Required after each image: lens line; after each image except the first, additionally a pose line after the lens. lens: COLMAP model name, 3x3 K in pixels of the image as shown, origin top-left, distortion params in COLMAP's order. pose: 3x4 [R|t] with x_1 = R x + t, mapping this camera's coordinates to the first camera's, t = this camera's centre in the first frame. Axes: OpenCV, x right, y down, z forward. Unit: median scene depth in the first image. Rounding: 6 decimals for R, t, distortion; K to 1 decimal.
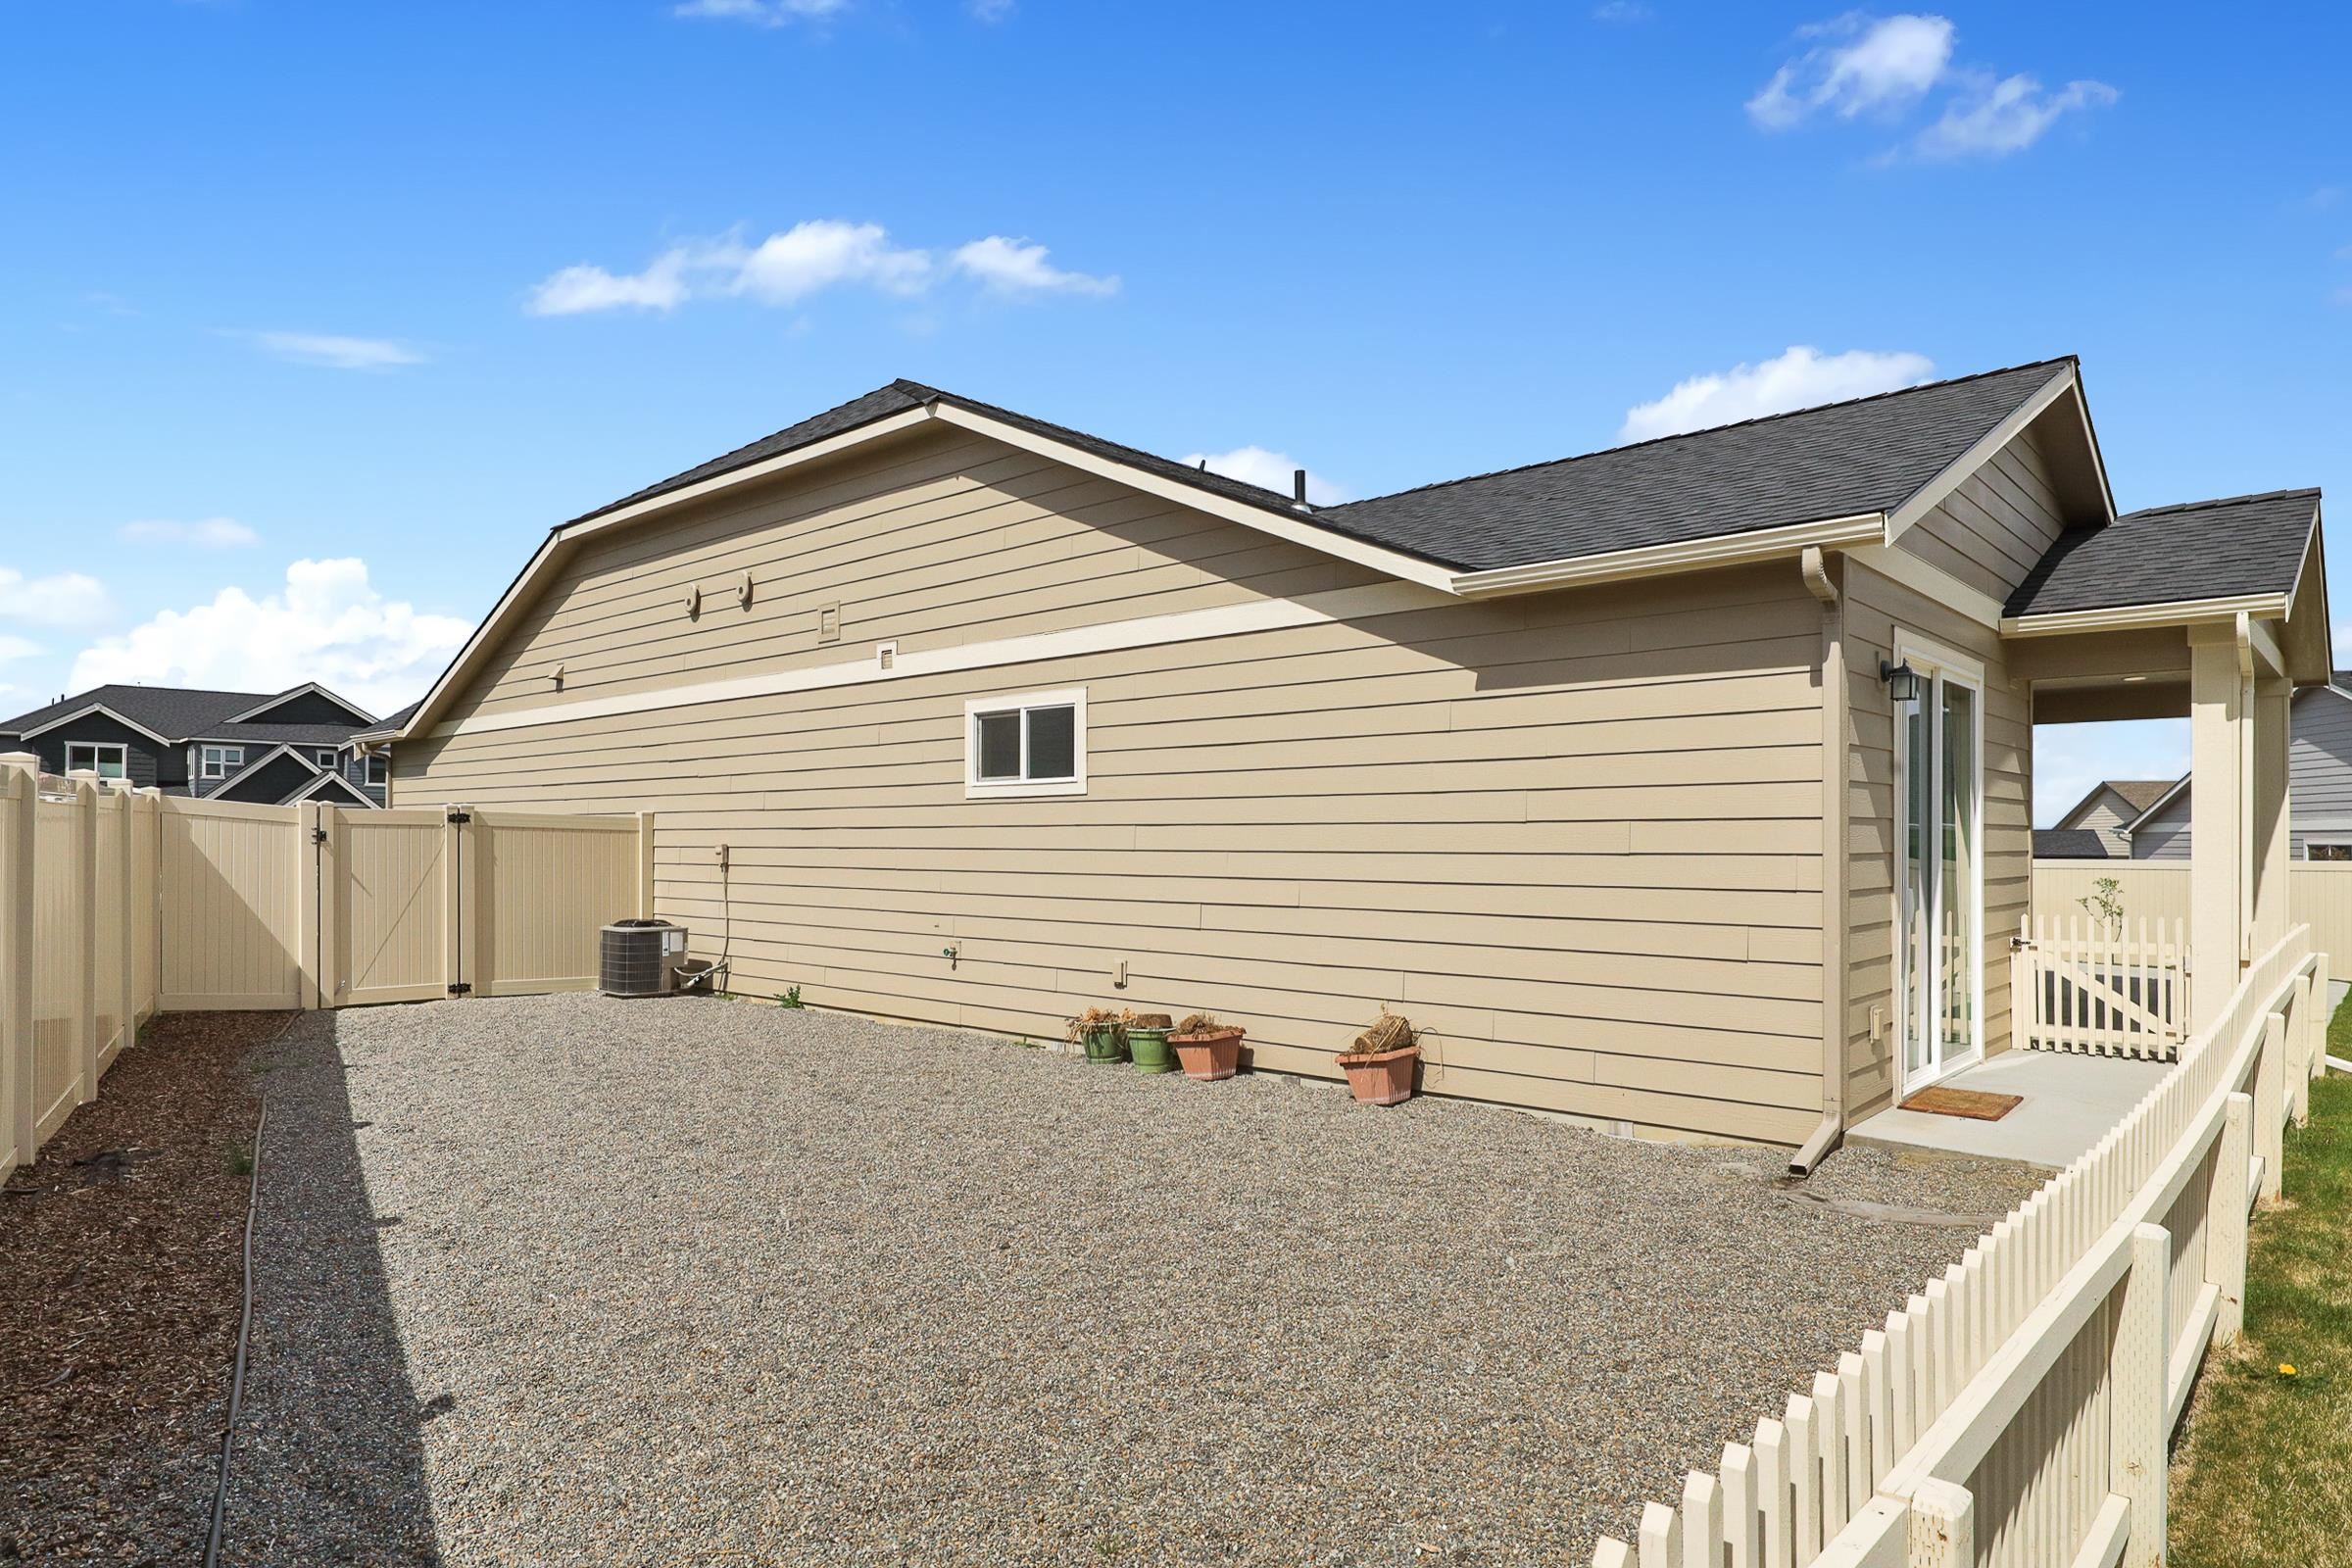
lens RADIAL K [[1401.0, 0, 1176.7], [0, 1401.0, 839.3], [0, 0, 1]] dist [-0.005352, 0.000060]
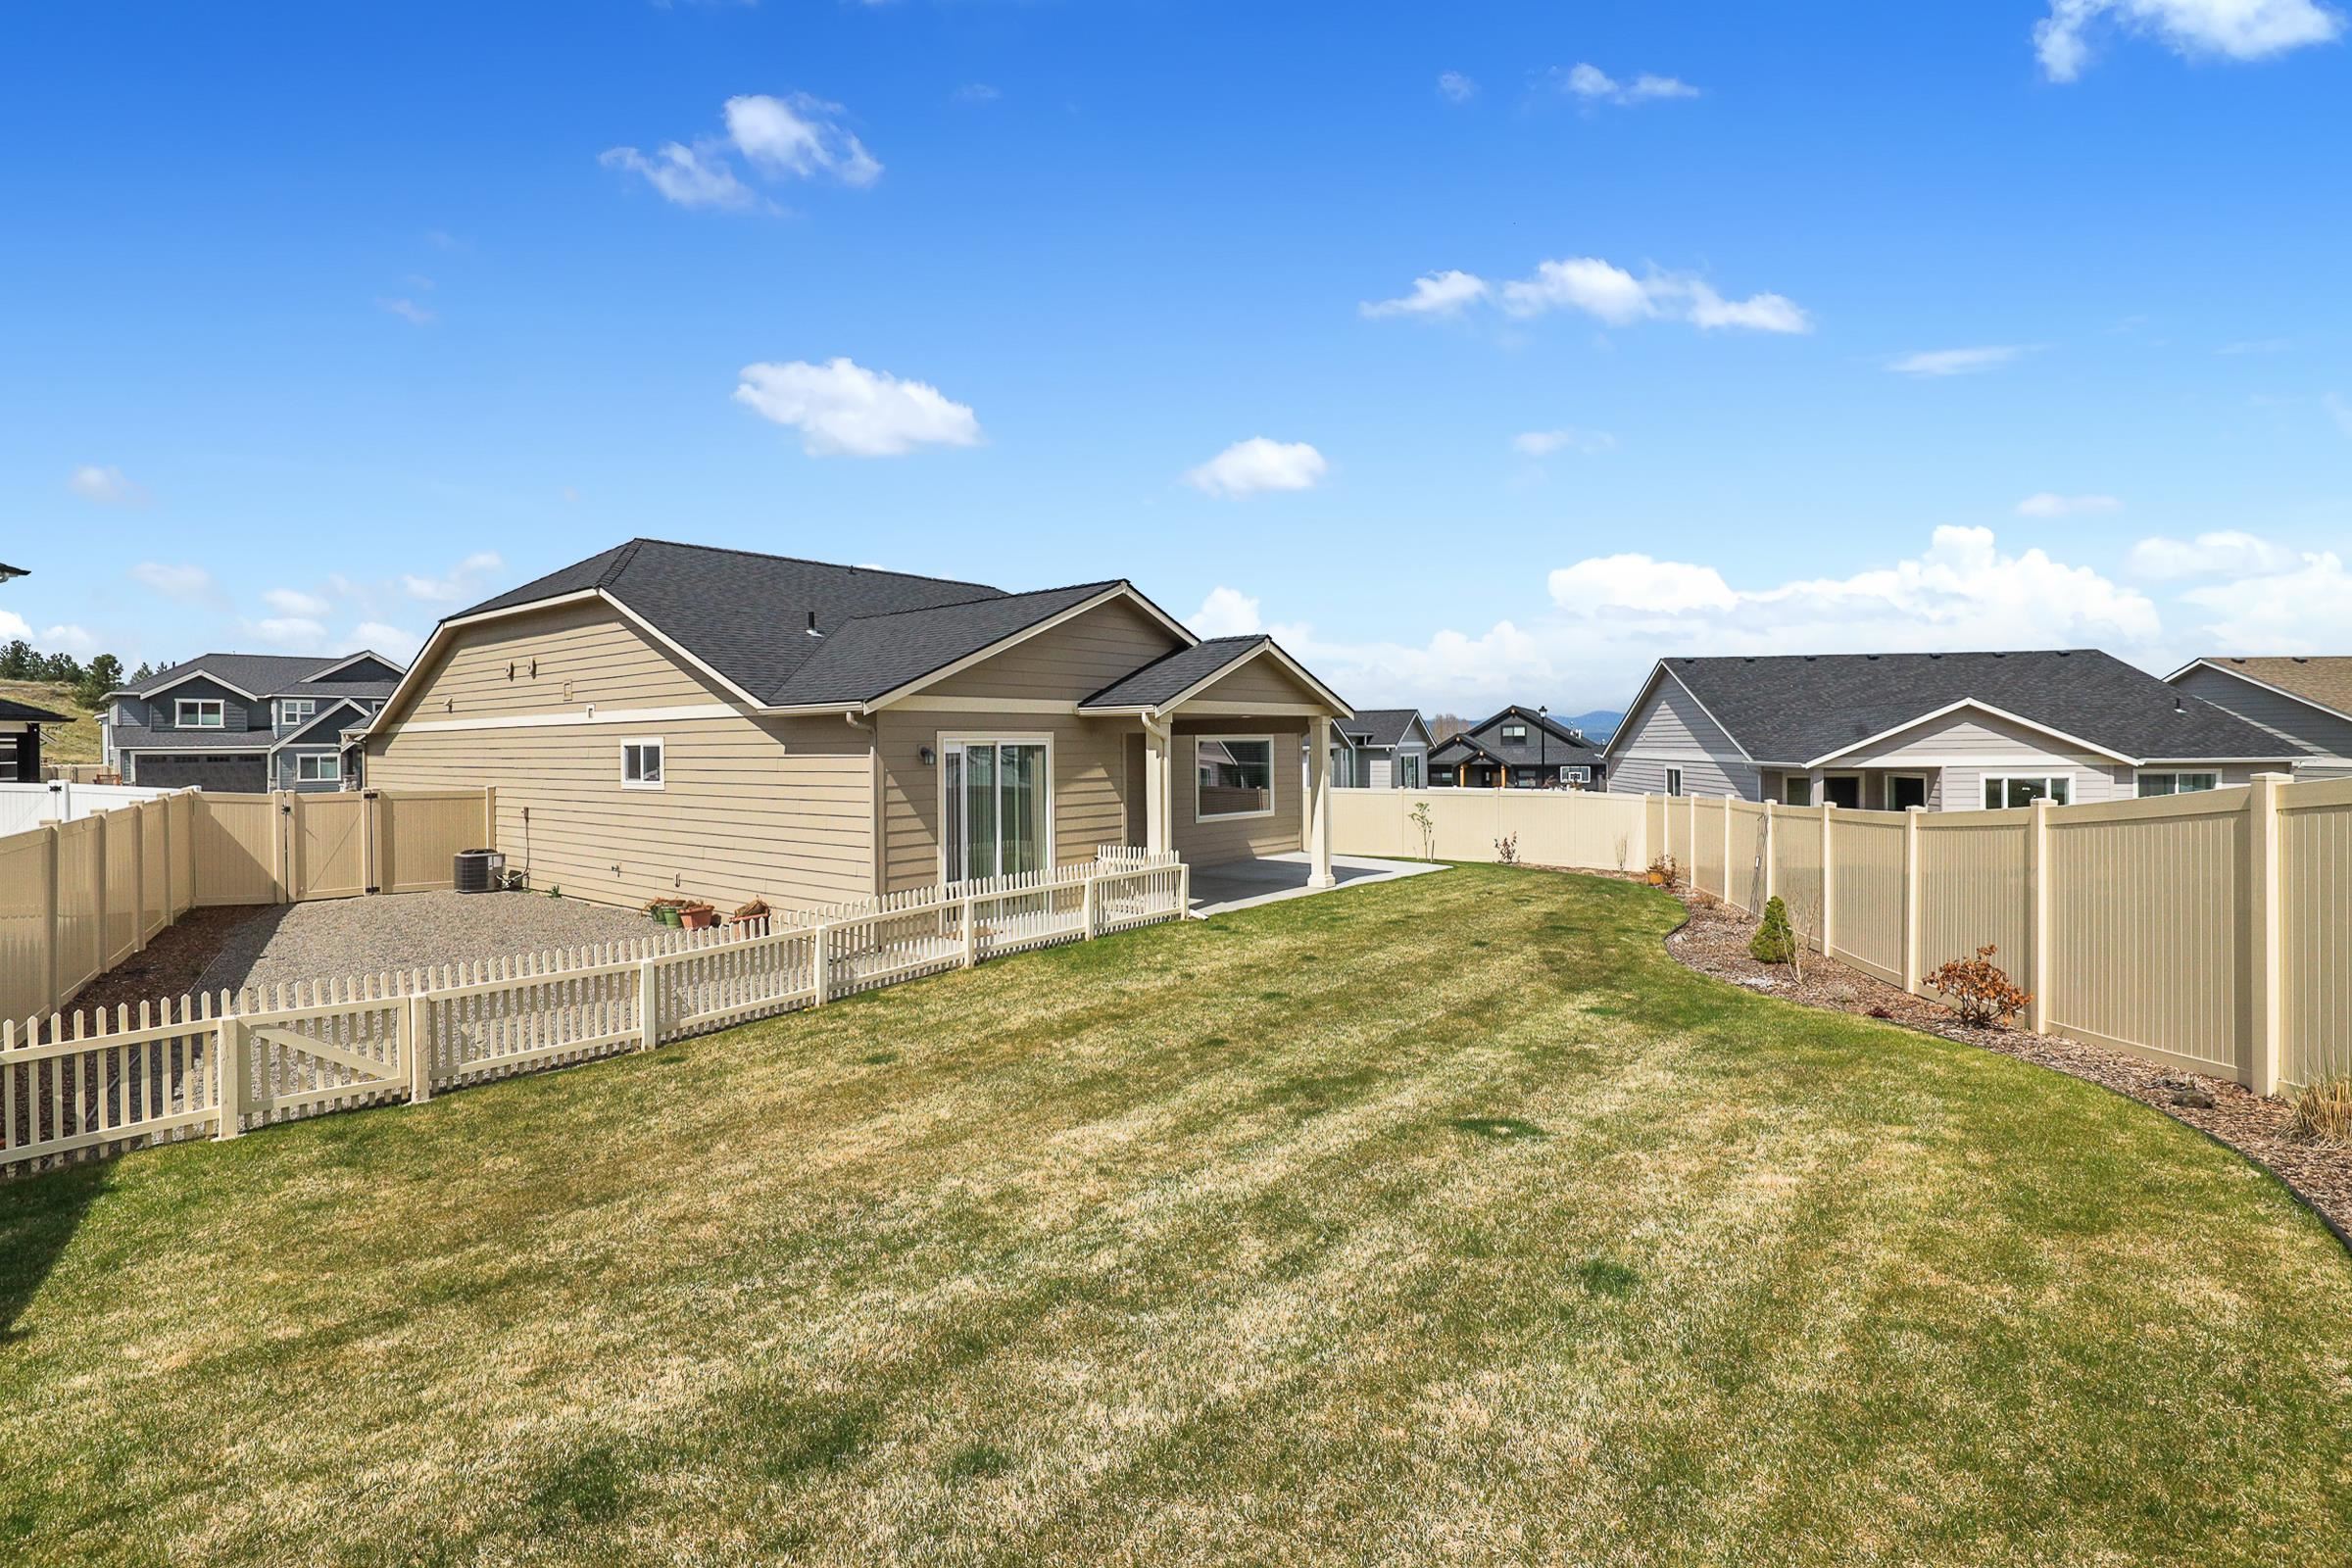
lens RADIAL K [[1134.6, 0, 1164.5], [0, 1134.6, 745.3], [0, 0, 1]] dist [0.001583, 0.000323]
pose [[0.999277, -0.012616, 0.035851, 0.450156], [0.012506, 0.999916, 0.003300, -0.070585], [-0.035890, -0.002849, 0.999352, -0.492764]]
